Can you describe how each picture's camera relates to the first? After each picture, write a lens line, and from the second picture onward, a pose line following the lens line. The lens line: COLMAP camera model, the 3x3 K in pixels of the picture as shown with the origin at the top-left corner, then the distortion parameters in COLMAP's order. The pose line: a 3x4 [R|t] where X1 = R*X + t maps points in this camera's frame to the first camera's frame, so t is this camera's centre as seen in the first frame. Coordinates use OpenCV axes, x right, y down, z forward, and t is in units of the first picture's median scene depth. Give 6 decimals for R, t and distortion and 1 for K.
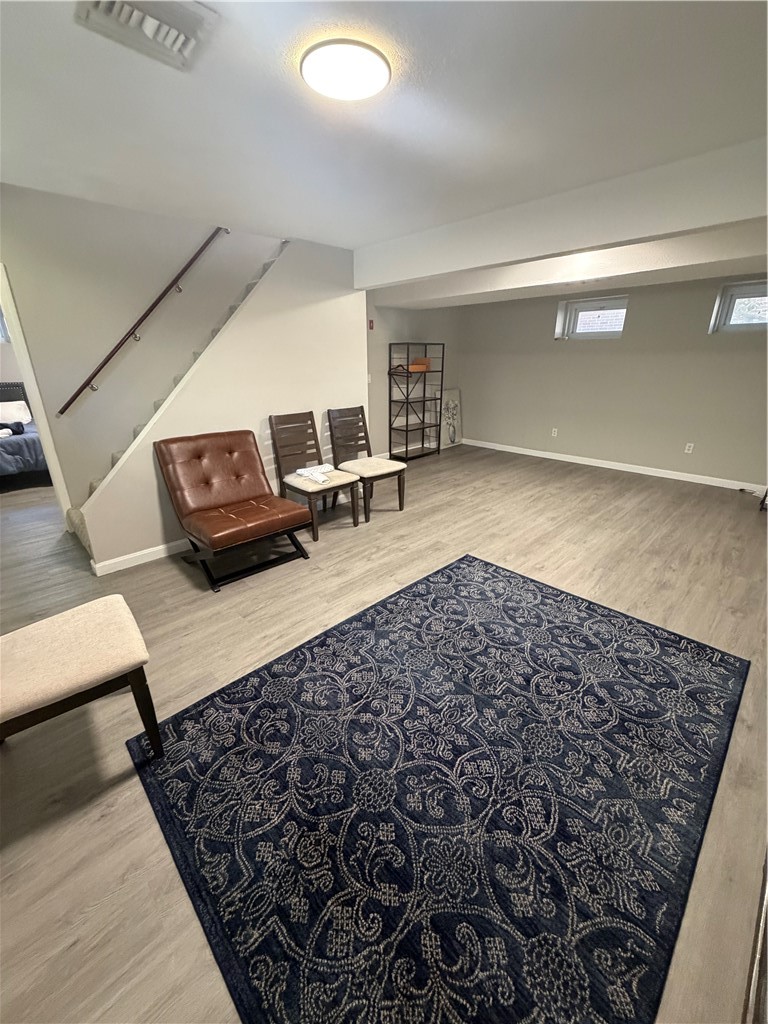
lens RADIAL K [[408.2, 0, 384.1], [0, 408.2, 509.1], [0, 0, 1]] dist [0.005899, -0.000188]
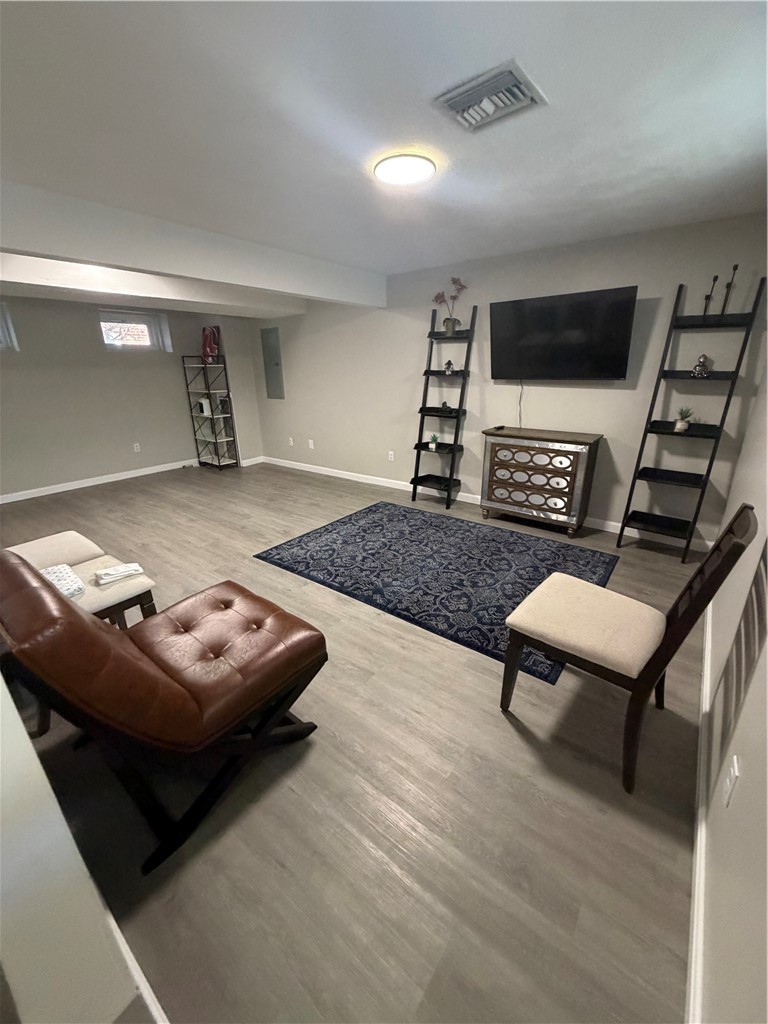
lens RADIAL K [[408.2, 0, 383.3], [0, 408.2, 508.7], [0, 0, 1]] dist [0.005899, -0.000188]
pose [[-0.139497, -0.321401, 0.936612, -1.068808], [0.359484, 0.864893, 0.350331, -0.327296], [-0.922666, 0.385567, -0.005111, 0.899490]]
